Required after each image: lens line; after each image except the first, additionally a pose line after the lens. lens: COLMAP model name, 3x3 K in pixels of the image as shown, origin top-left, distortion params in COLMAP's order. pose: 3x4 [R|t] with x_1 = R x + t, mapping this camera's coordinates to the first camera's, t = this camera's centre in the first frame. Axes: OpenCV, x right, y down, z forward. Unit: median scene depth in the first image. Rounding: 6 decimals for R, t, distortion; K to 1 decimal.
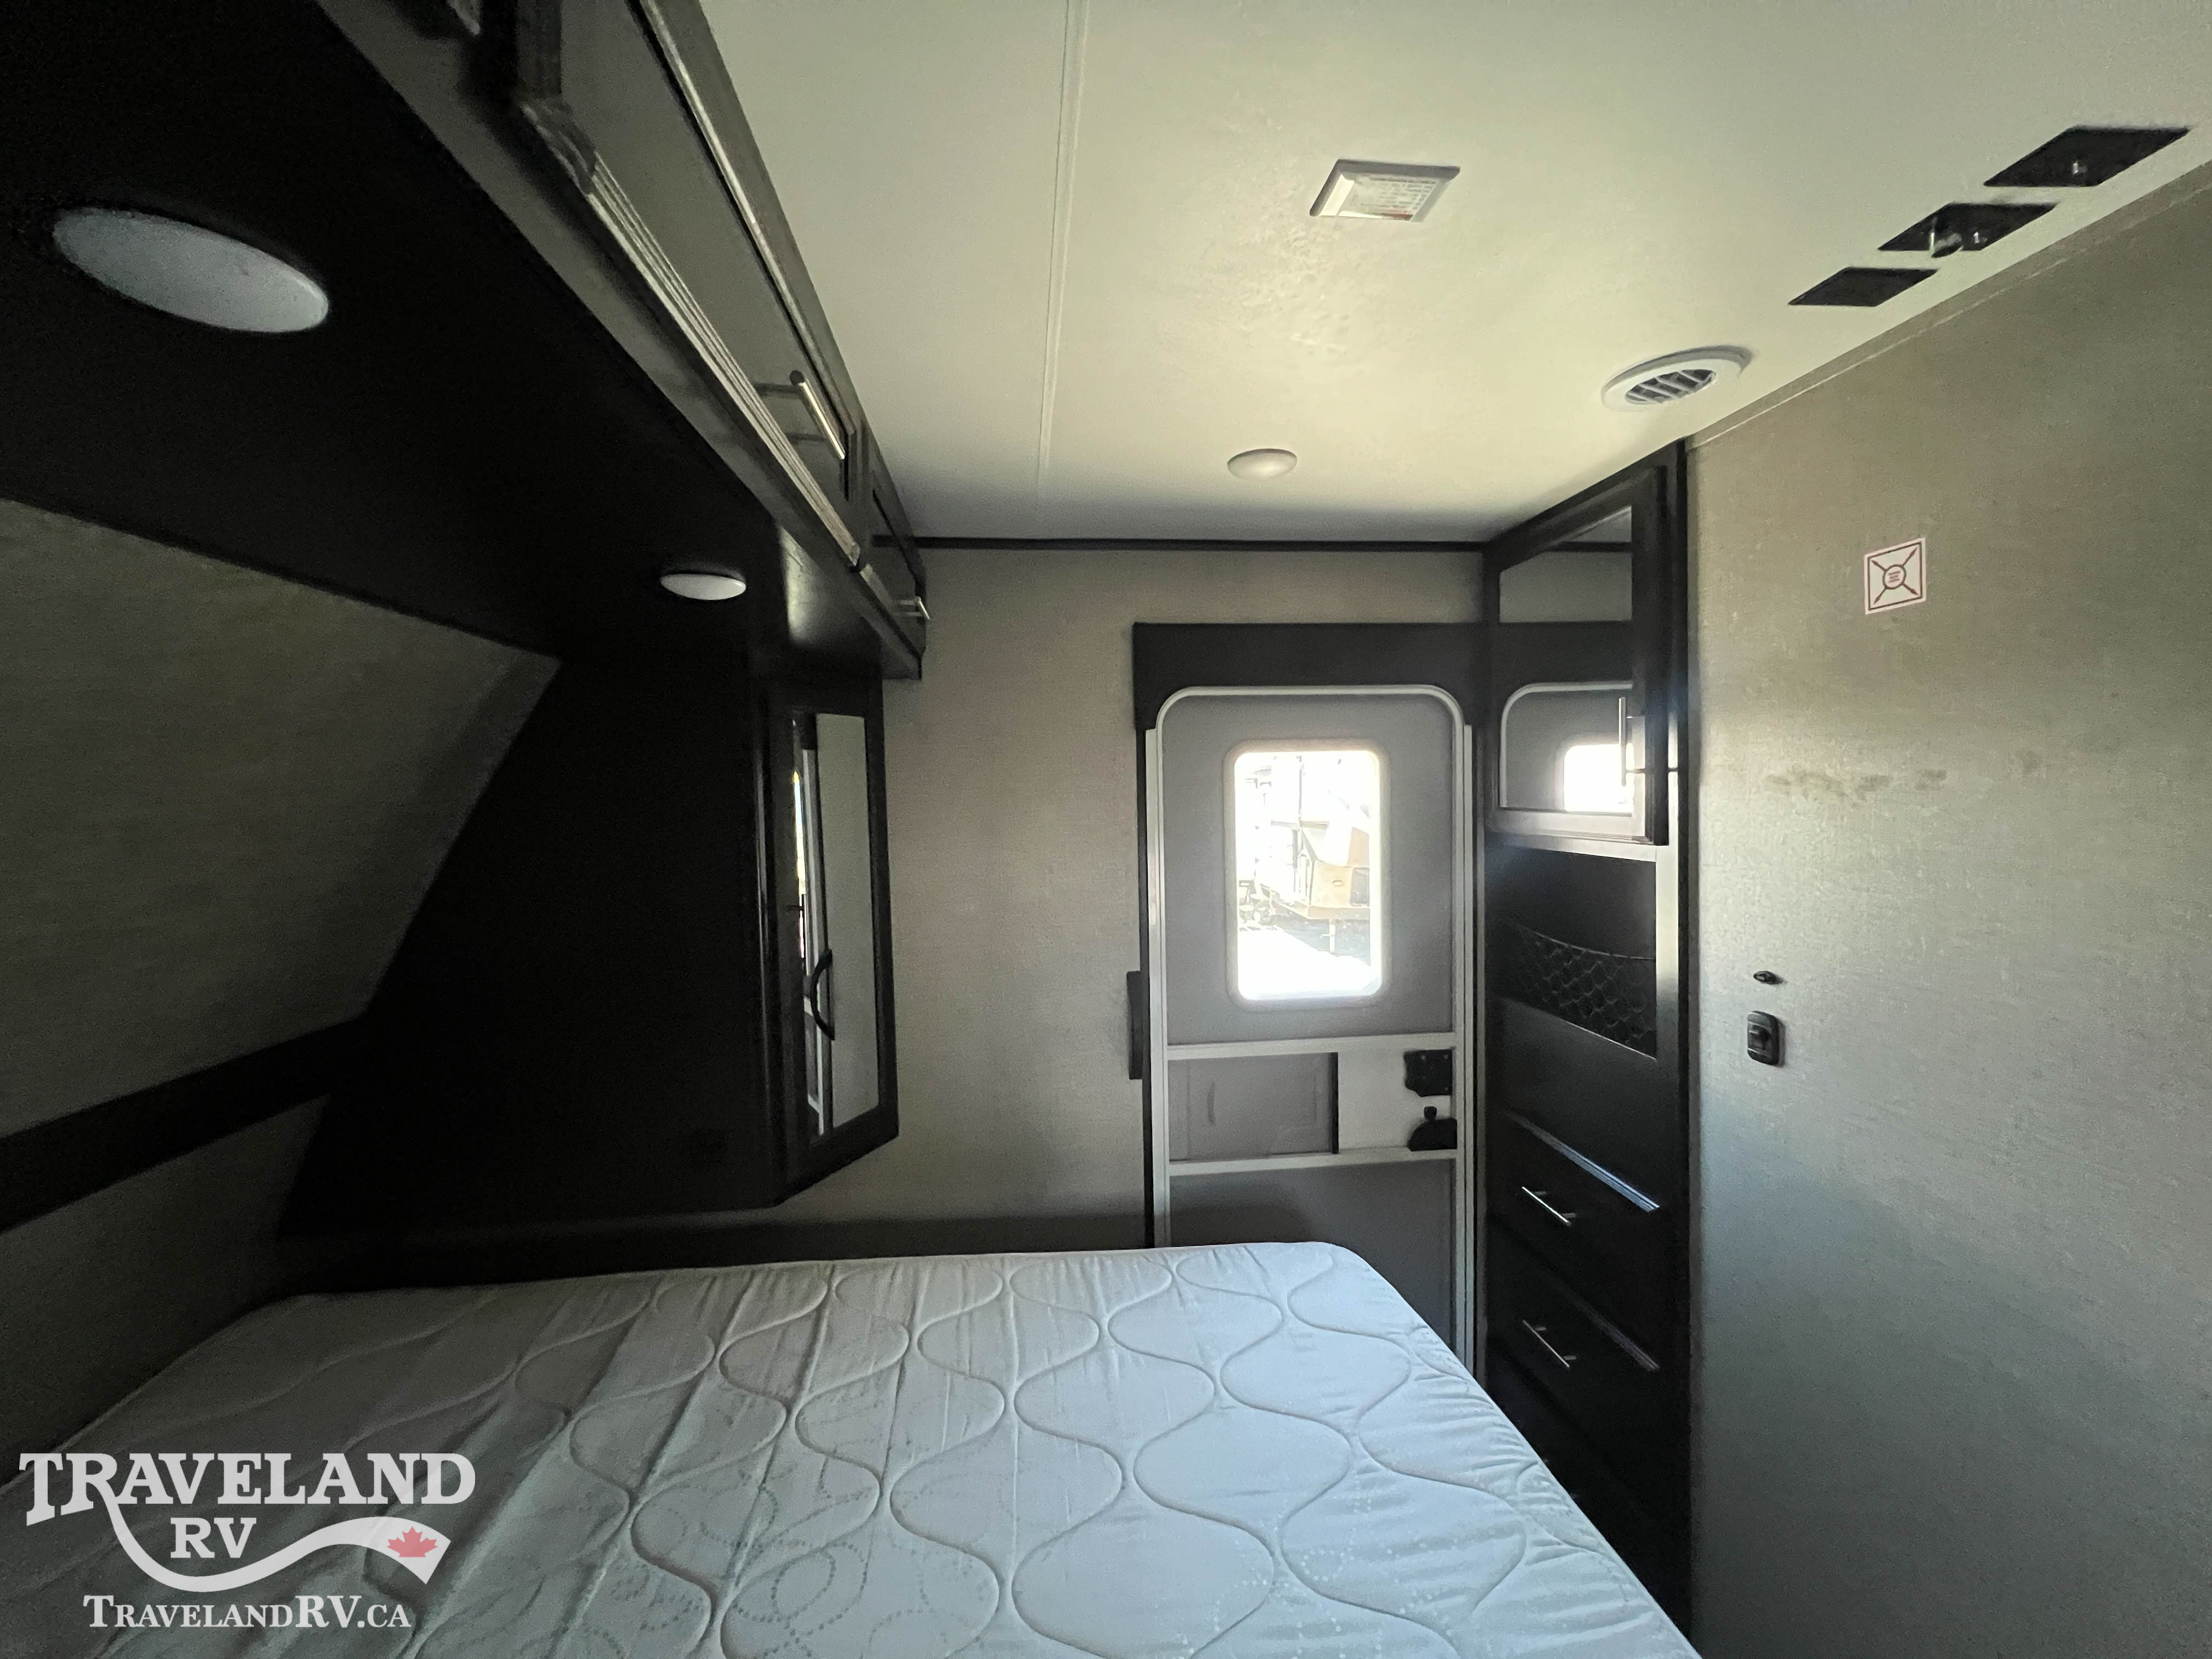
lens RADIAL K [[898.4, 0, 1106.4], [0, 898.4, 818.8], [0, 0, 1]] dist [-0.000690, 0.000006]
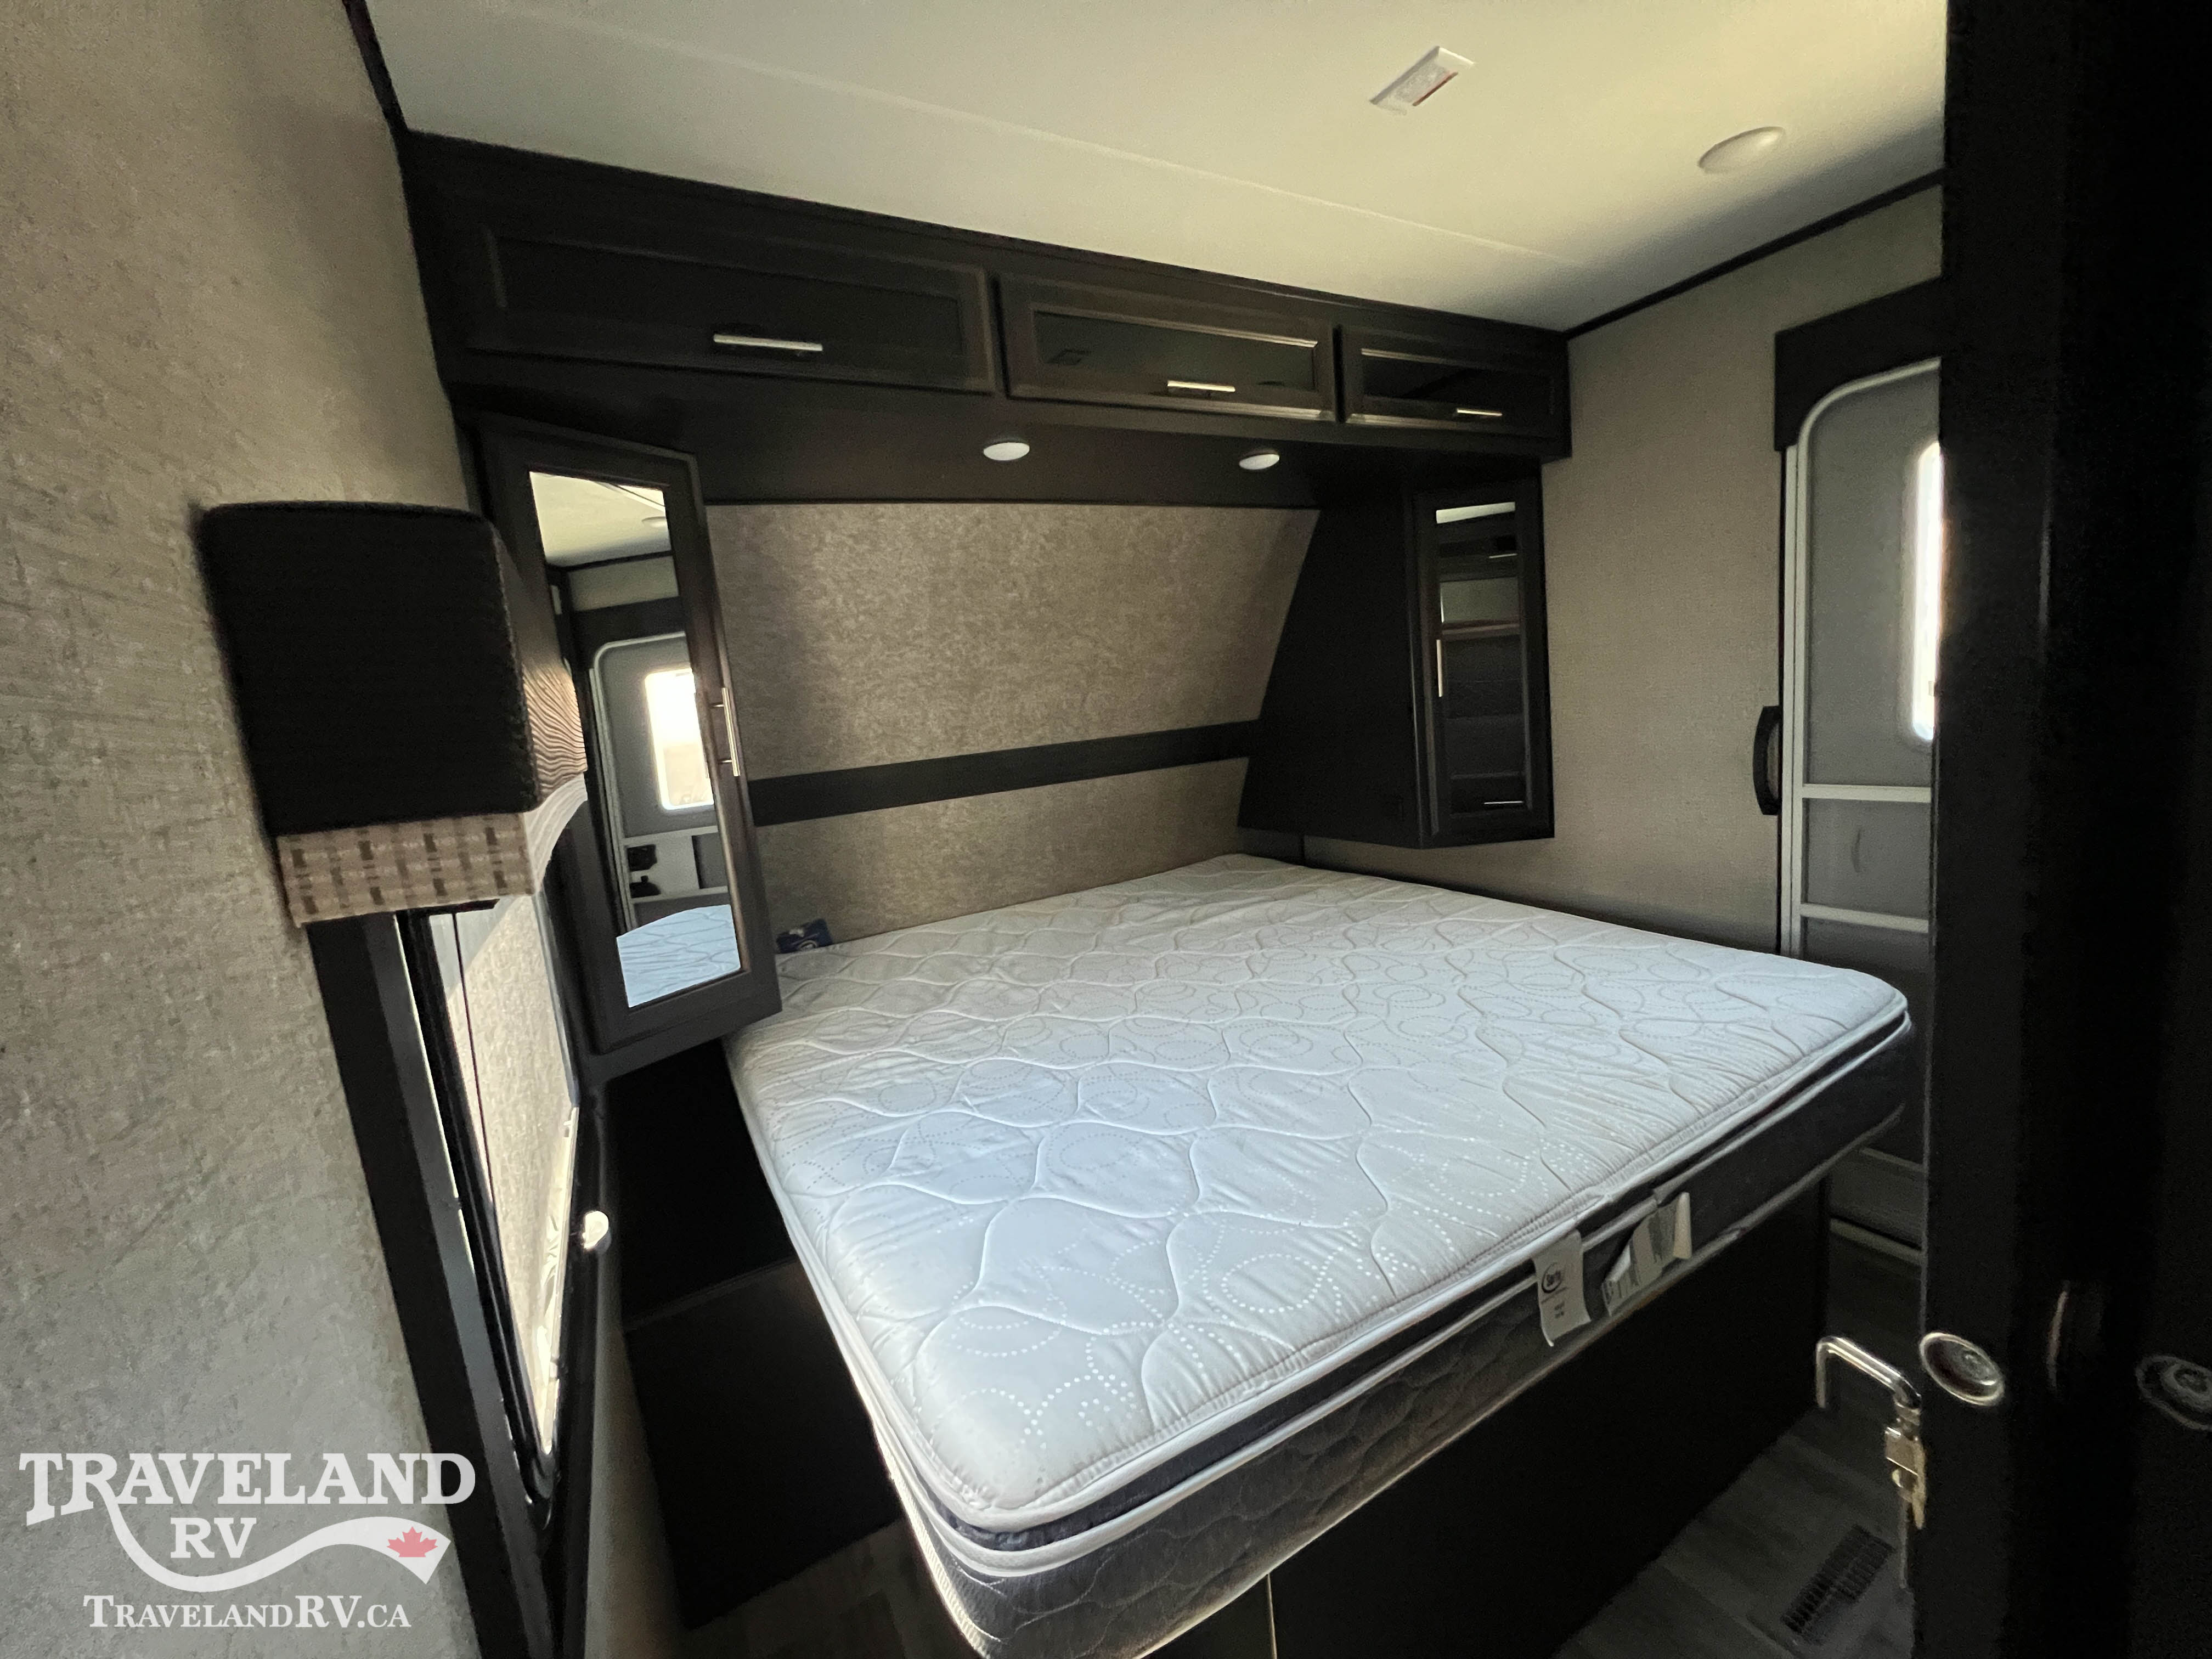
lens RADIAL K [[883.7, 0, 1105.5], [0, 883.7, 826.6], [0, 0, 1]] dist [-0.002376, 0.000210]
pose [[0.384514, 0.114553, -0.915984, 0.666697], [0.064018, 0.986573, 0.150254, 0.109554], [0.920897, -0.116414, 0.372017, -0.056155]]
